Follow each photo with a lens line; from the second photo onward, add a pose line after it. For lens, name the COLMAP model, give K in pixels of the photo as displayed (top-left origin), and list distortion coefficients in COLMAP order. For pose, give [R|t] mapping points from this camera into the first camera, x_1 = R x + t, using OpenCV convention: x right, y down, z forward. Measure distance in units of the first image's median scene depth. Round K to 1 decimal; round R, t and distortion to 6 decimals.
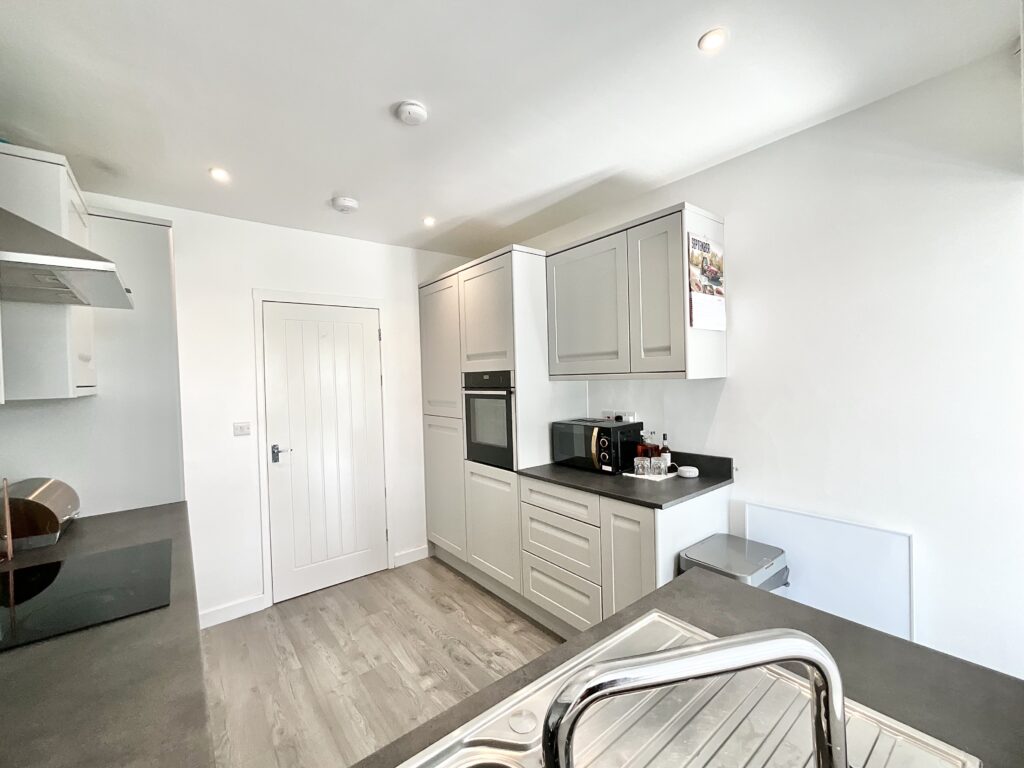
lens RADIAL K [[430.4, 0, 512.0], [0, 430.4, 384.0], [0, 0, 1]] dist [-0.001993, -0.000040]
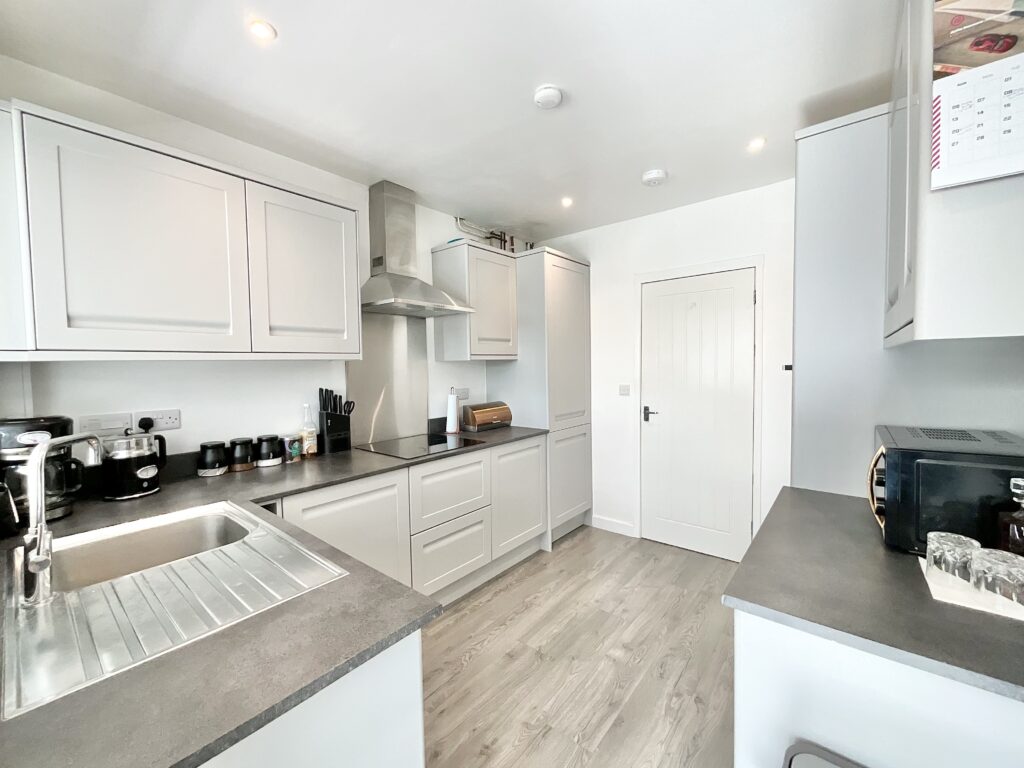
lens RADIAL K [[411.7, 0, 512.0], [0, 411.7, 384.0], [0, 0, 1]] dist [0.000799, 0.000033]
pose [[0.212513, 0.075018, -0.974274, 0.552242], [-0.006146, 0.997132, 0.075438, -0.002470], [0.977139, -0.010043, 0.212365, 0.484465]]
